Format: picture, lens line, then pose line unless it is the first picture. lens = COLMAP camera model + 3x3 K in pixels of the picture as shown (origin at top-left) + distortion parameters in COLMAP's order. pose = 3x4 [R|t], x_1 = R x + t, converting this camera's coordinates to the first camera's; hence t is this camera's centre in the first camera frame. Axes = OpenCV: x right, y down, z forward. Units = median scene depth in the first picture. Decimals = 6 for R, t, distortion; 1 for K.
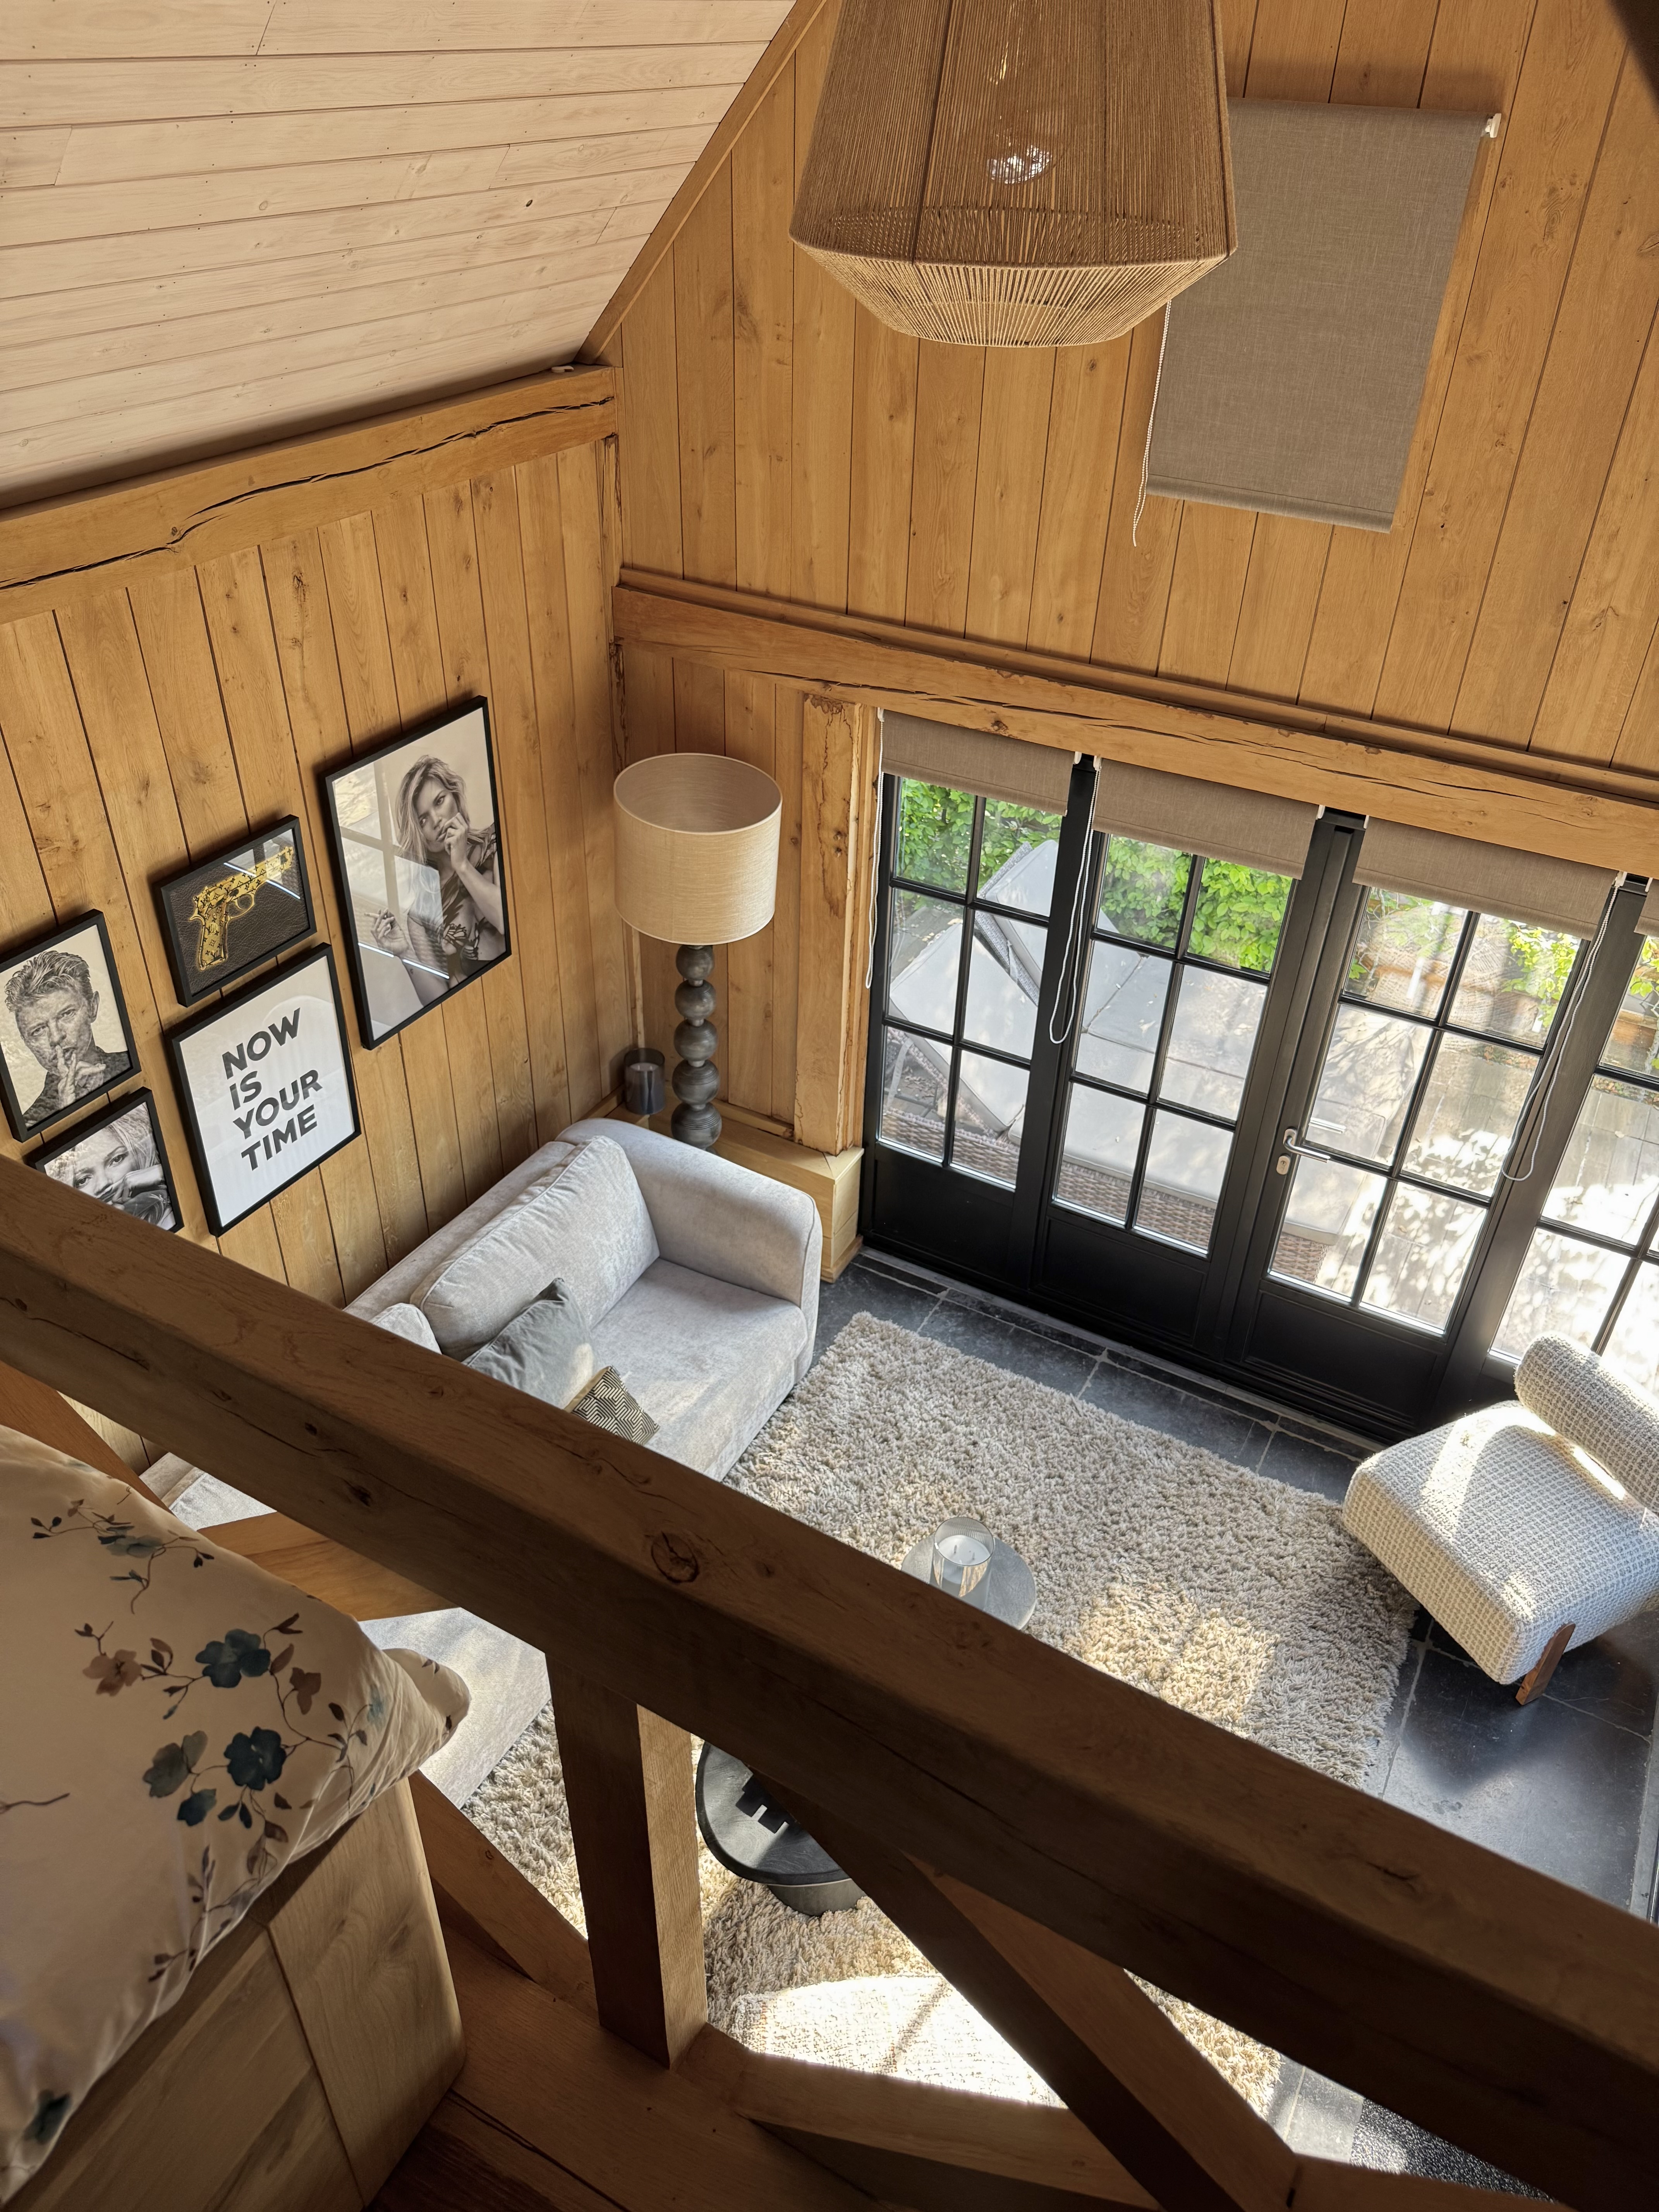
lens RADIAL K [[1557.5, 0, 823.7], [0, 1557.5, 1118.1], [0, 0, 1]] dist [0.049821, -0.064185]
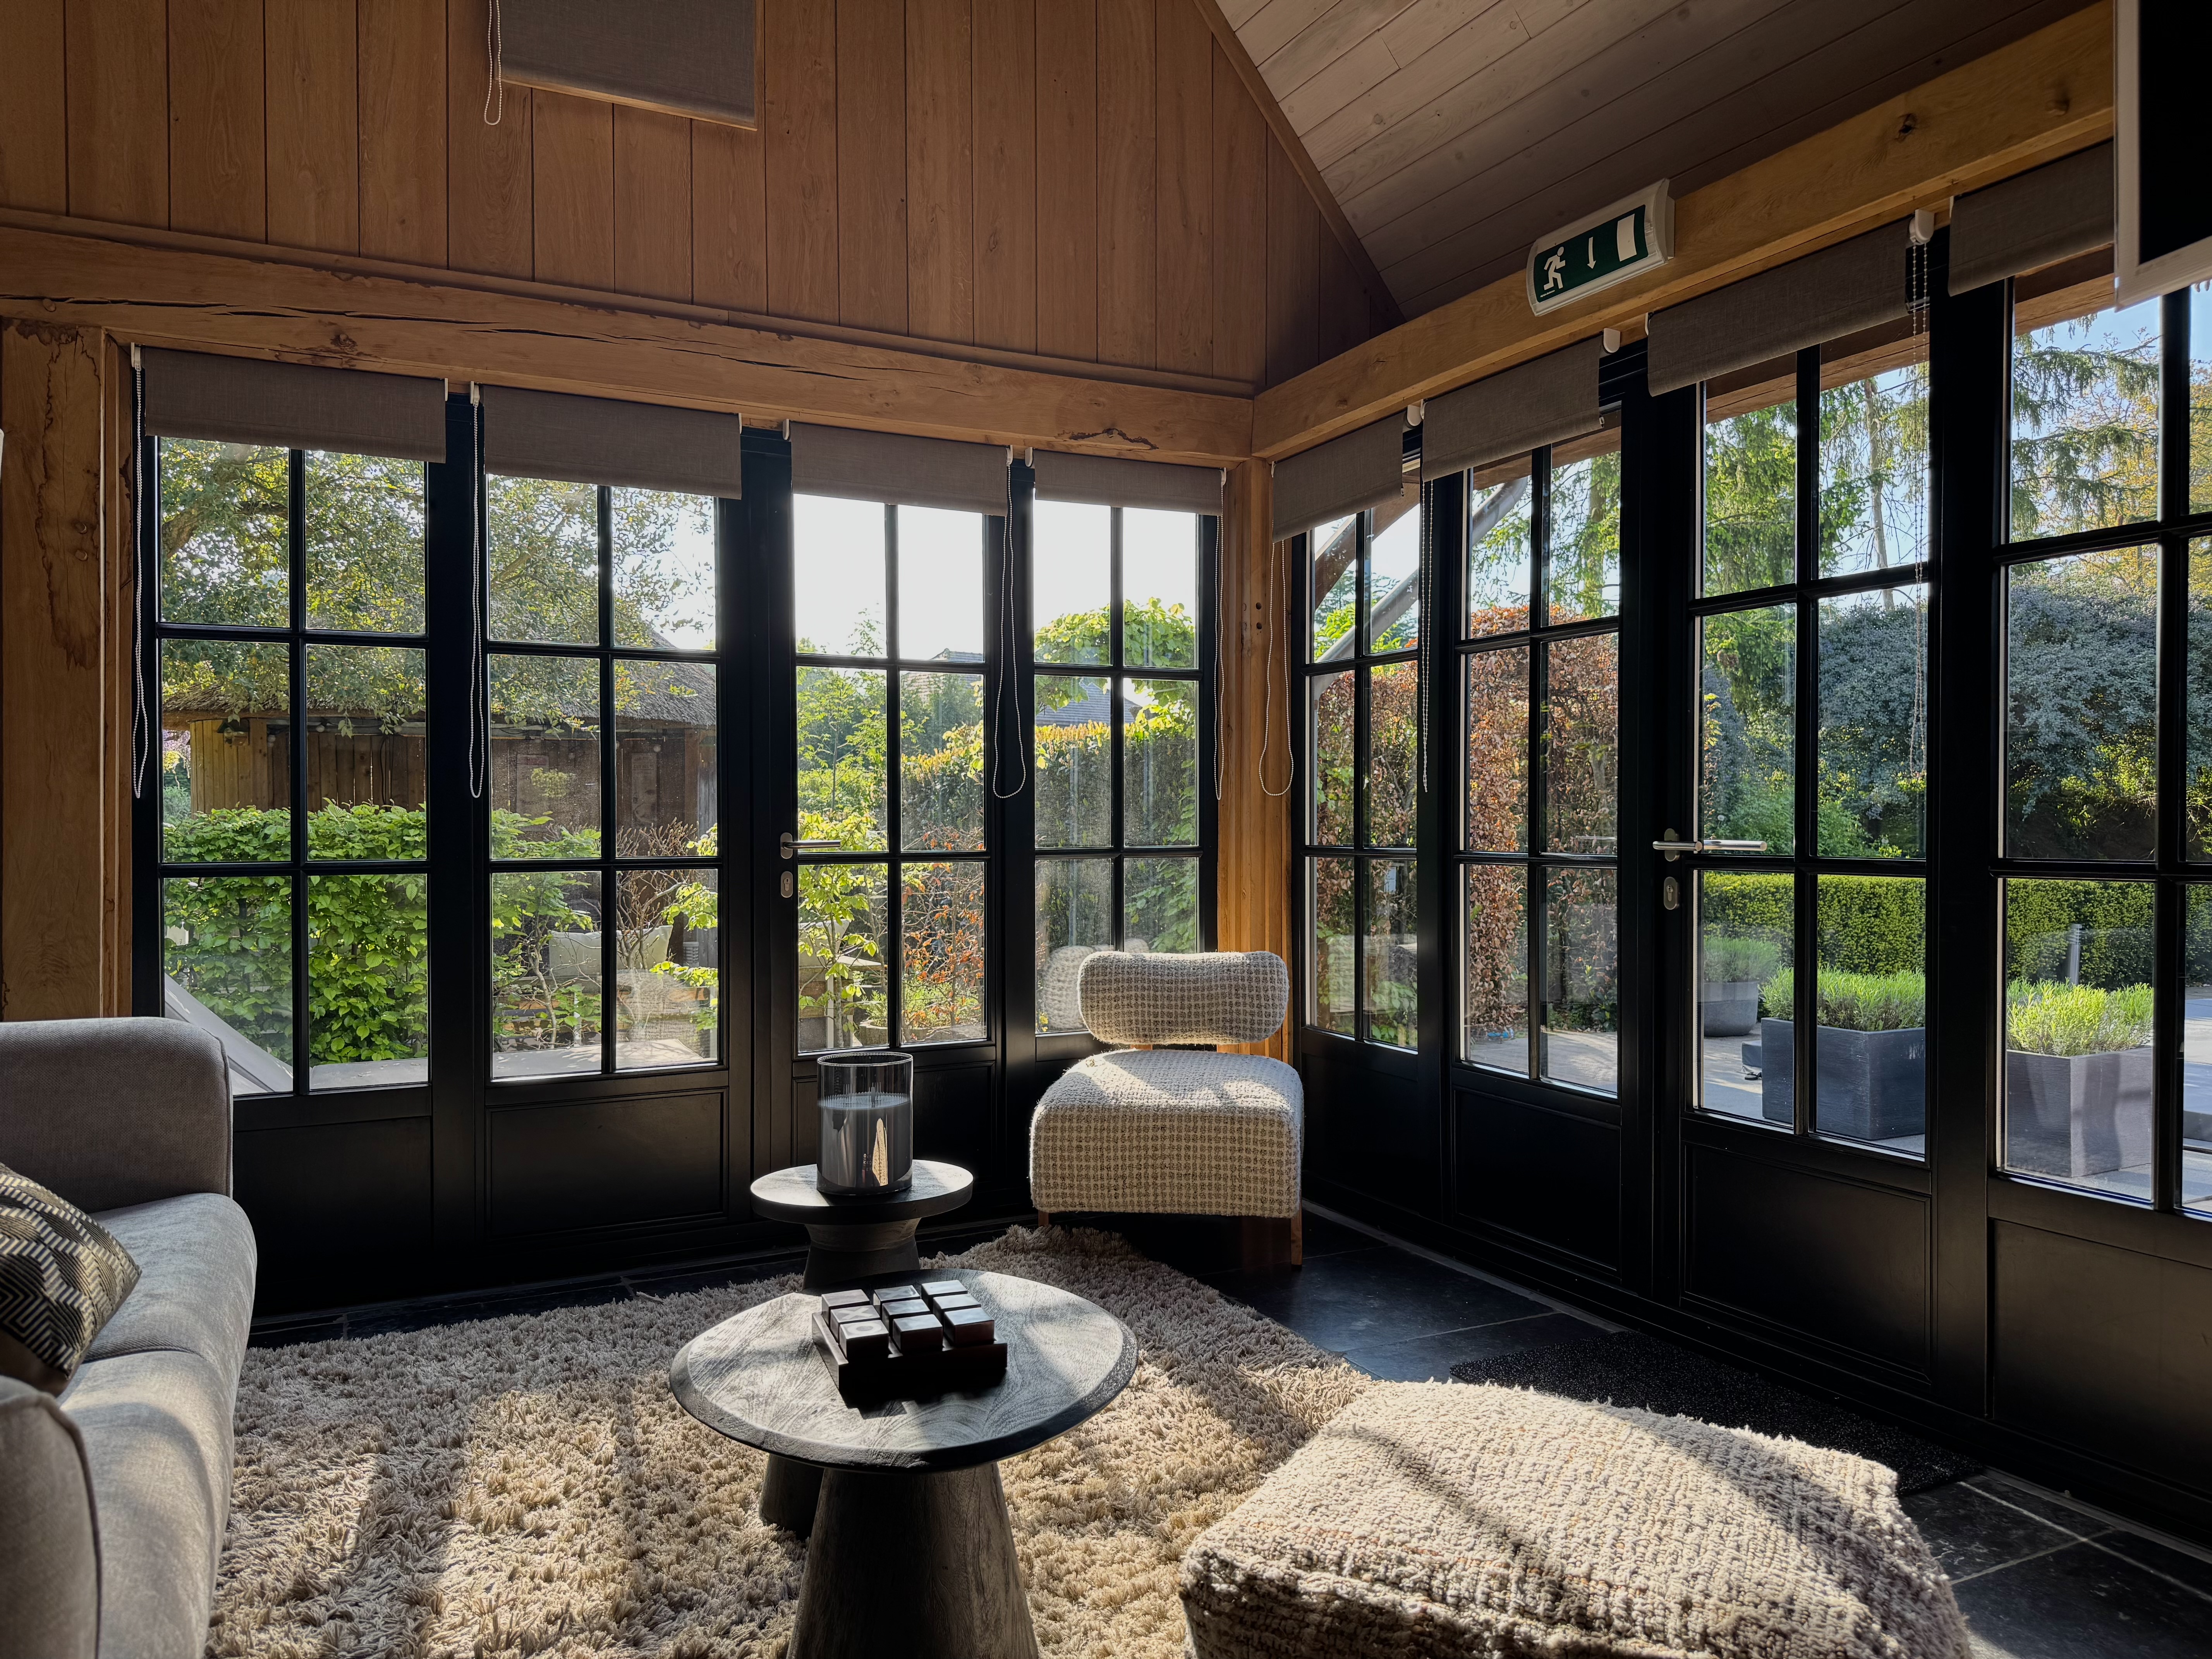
lens RADIAL K [[1557.5, 0, 1114.8], [0, 1557.5, 829.0], [0, 0, 1]] dist [0.049821, -0.064185]
pose [[0.561835, -0.032166, 0.826624, -0.346306], [0.500322, 0.808986, -0.308577, 0.404944], [-0.658801, 0.586947, 0.470610, 0.523211]]
